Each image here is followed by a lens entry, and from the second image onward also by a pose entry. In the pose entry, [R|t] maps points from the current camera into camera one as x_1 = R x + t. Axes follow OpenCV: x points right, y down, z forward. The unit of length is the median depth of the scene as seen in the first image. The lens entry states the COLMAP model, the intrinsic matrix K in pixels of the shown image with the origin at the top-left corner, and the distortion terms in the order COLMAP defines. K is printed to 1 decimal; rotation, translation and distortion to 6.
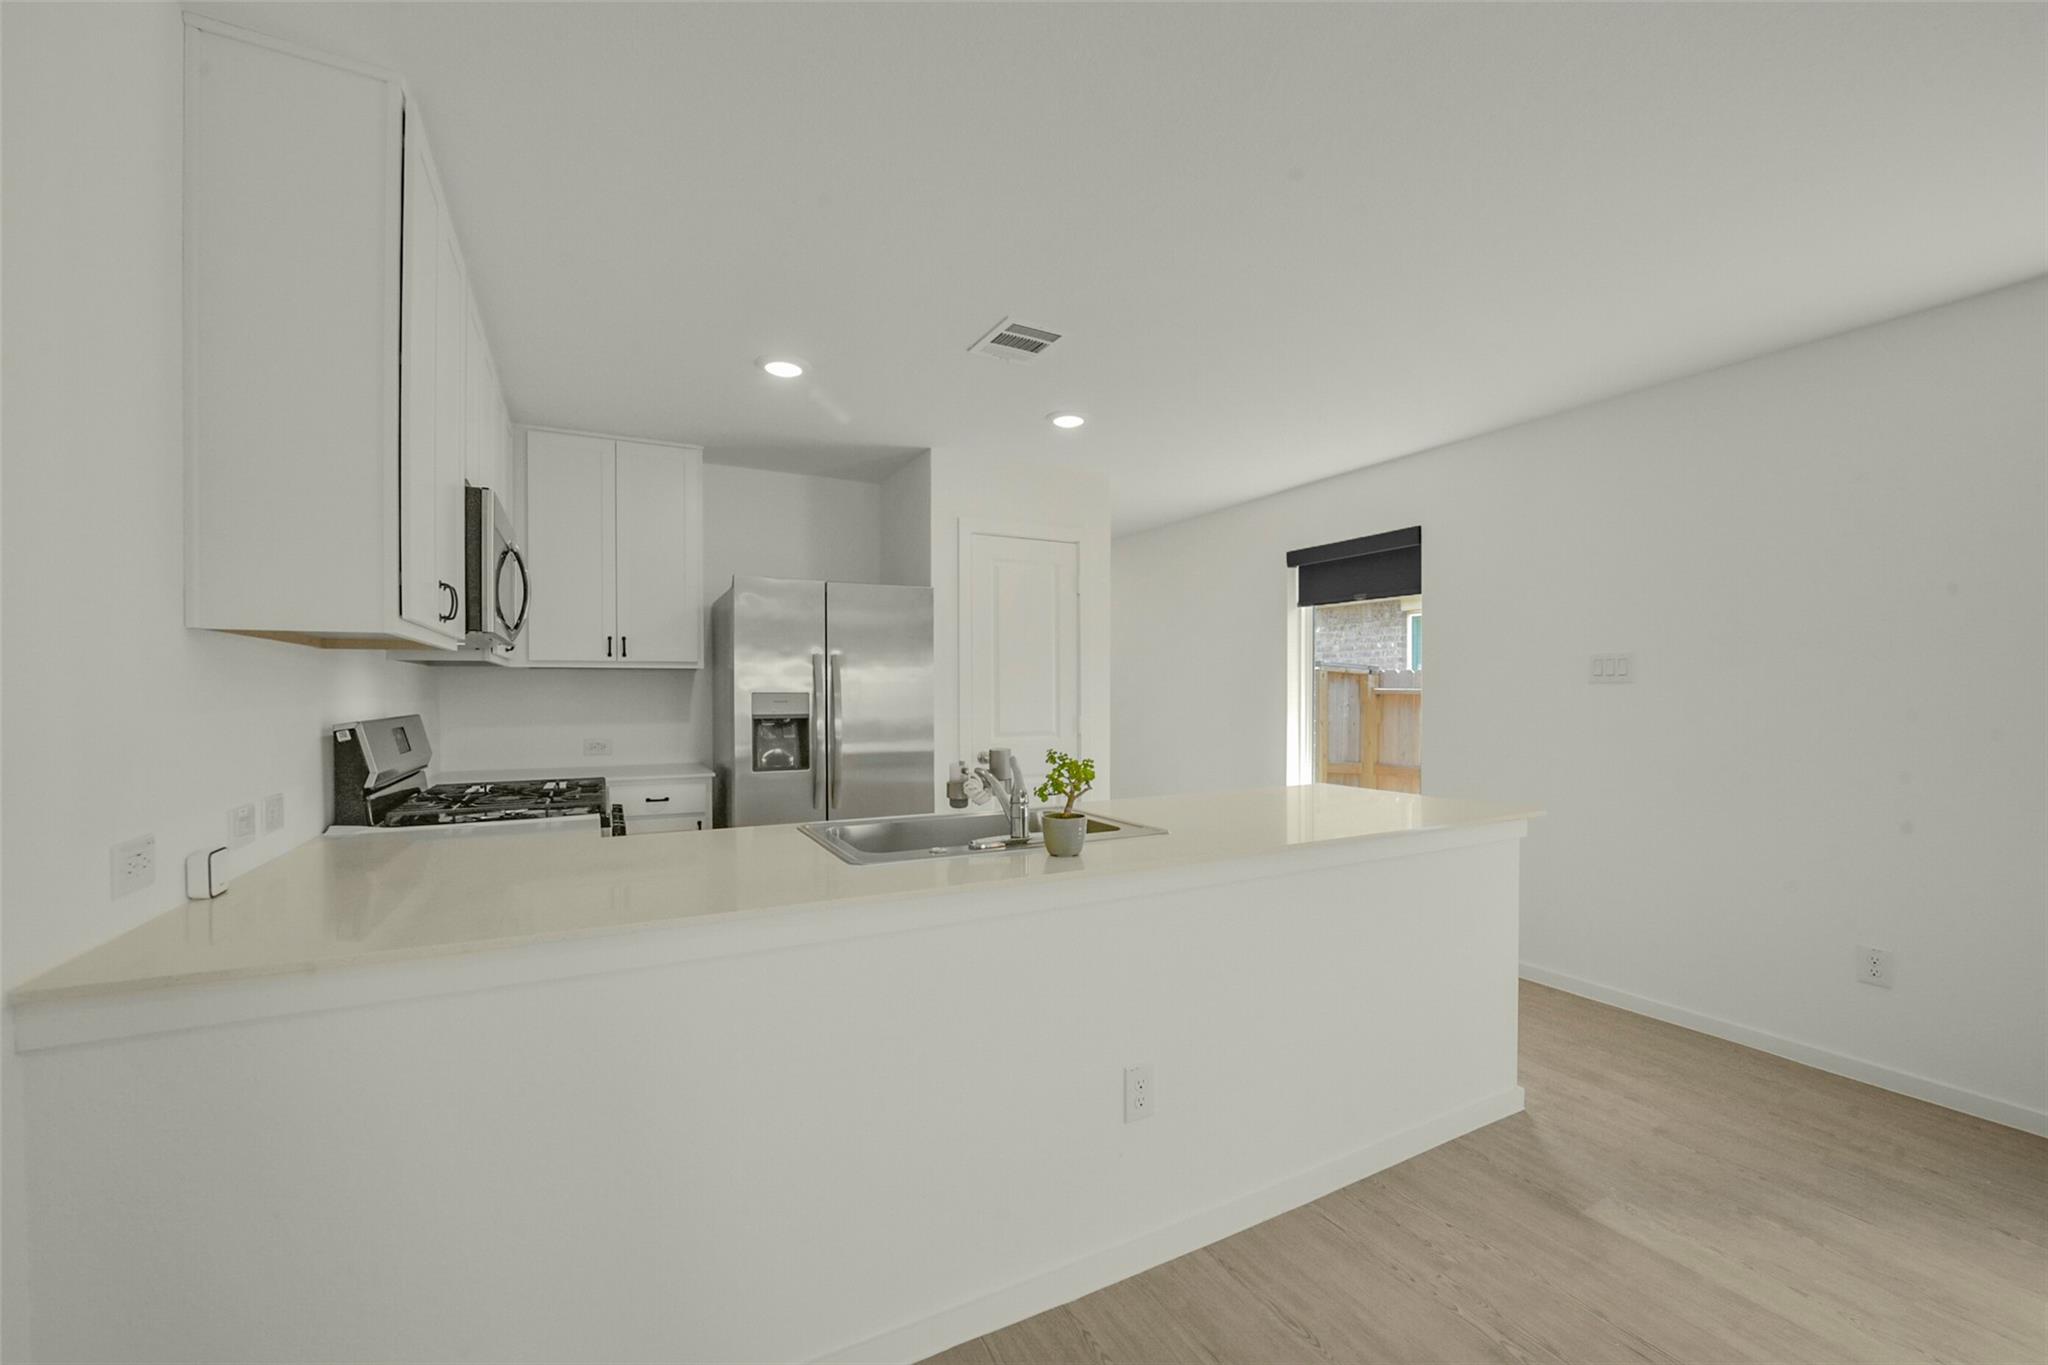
lens RADIAL K [[816.5, 0, 1028.2], [0, 816.5, 688.6], [0, 0, 1]] dist [-0.033556, 0.000195]
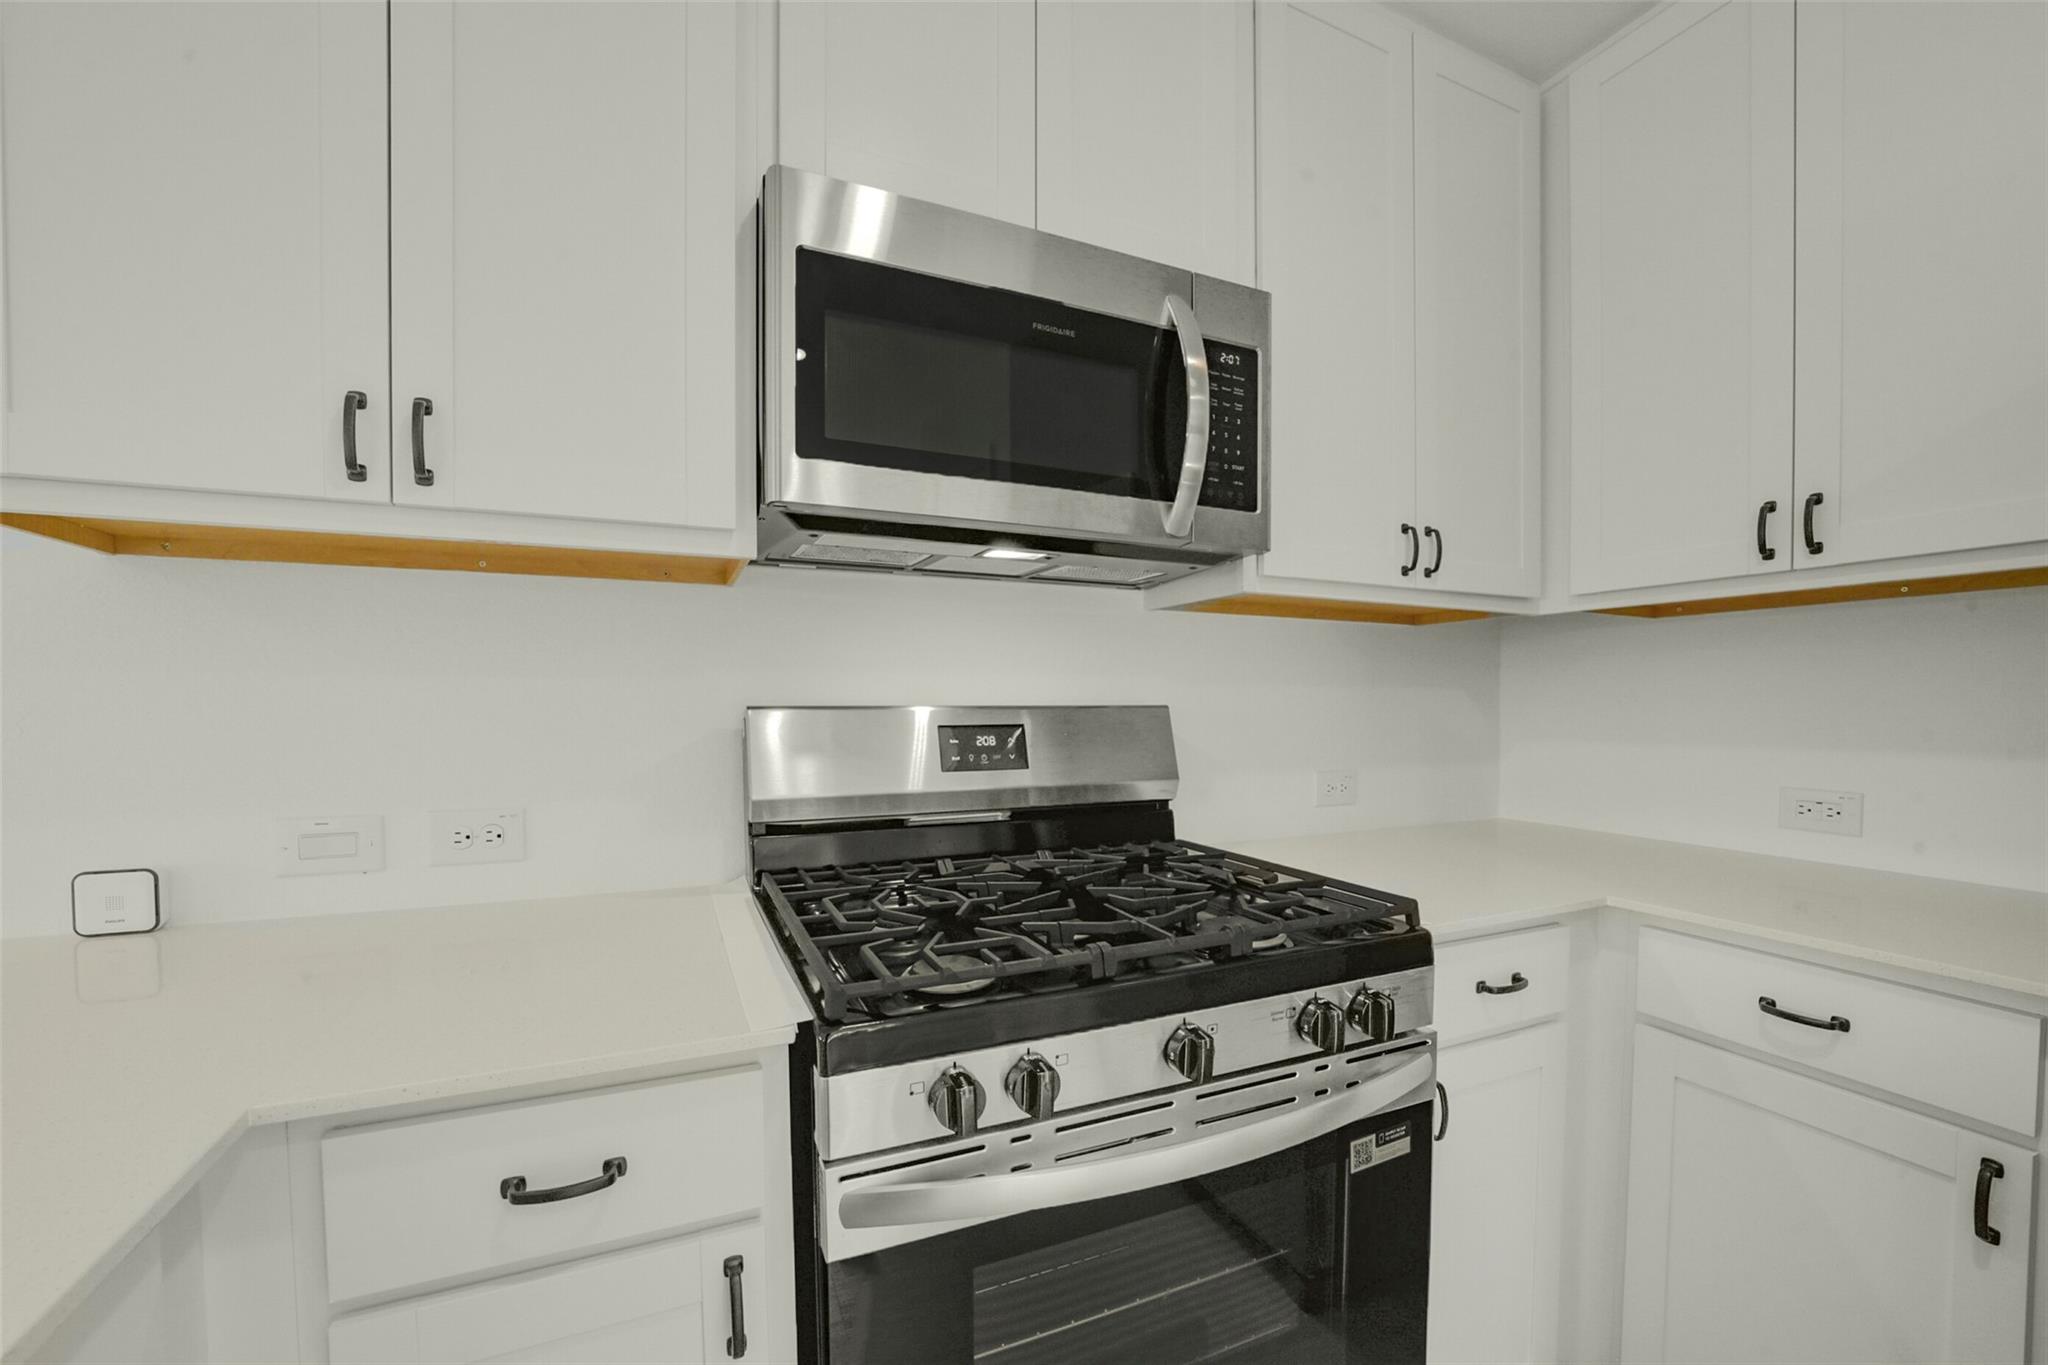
lens RADIAL K [[828.6, 0, 1026.7], [0, 828.6, 729.5], [0, 0, 1]] dist [-0.026081, 0.000114]
pose [[-0.059169, 0.033887, -0.997673, -0.147121], [0.003366, 0.999425, 0.033747, 0.022441], [0.998242, -0.001361, -0.059249, 0.716045]]
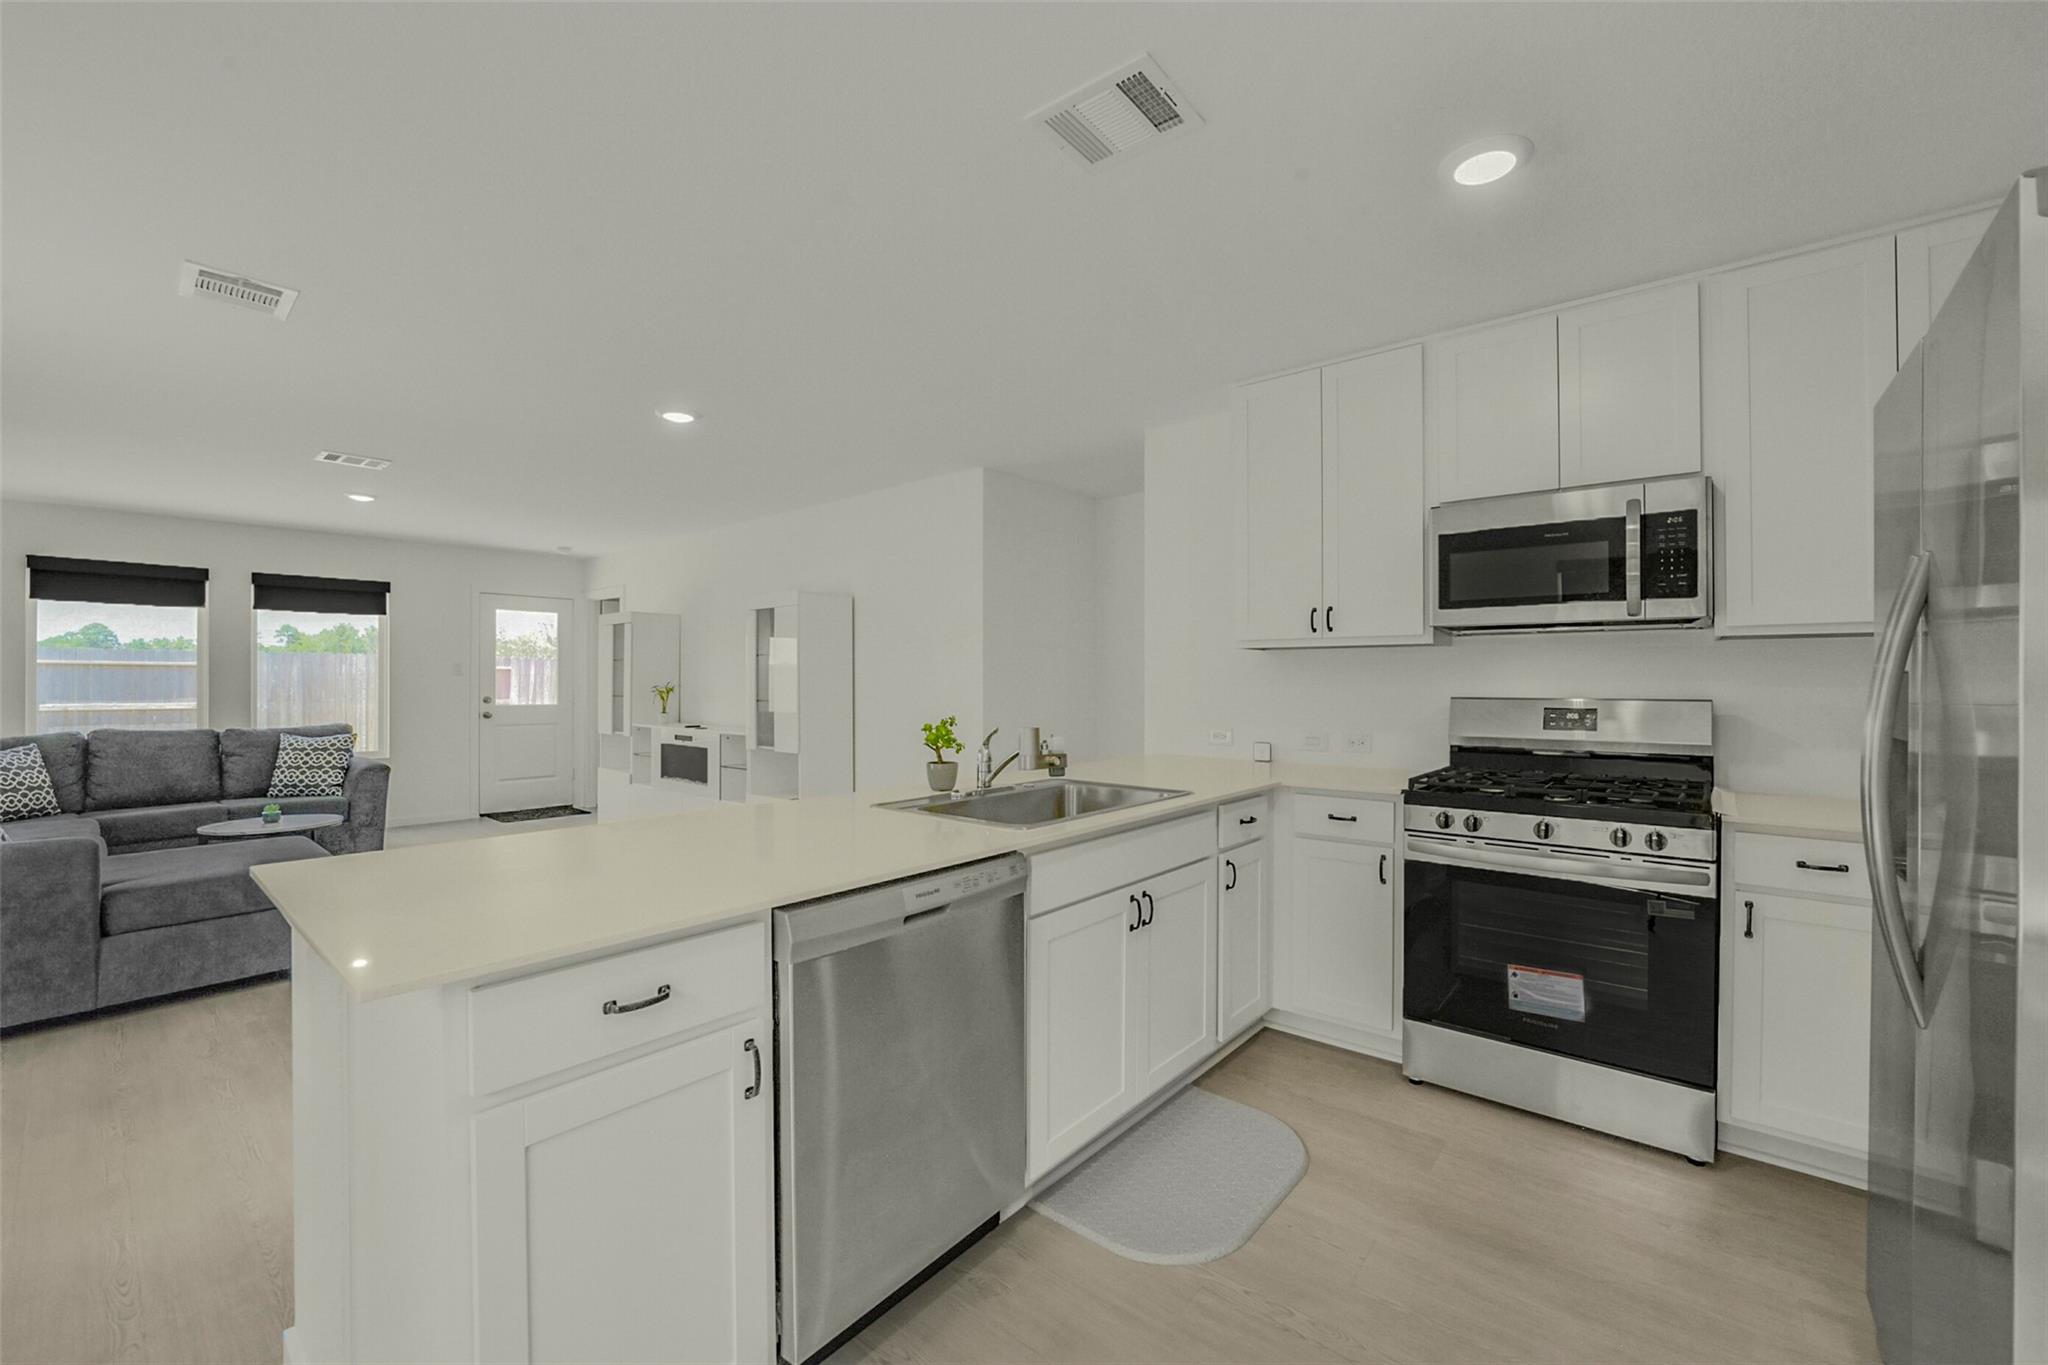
lens RADIAL K [[816.5, 0, 1028.2], [0, 816.5, 688.6], [0, 0, 1]] dist [-0.033556, 0.000195]
pose [[-0.925455, 0.004684, -0.378830, 0.218211], [0.002673, 0.999979, 0.005835, 0.009763], [0.378849, 0.004388, -0.925448, 1.172506]]
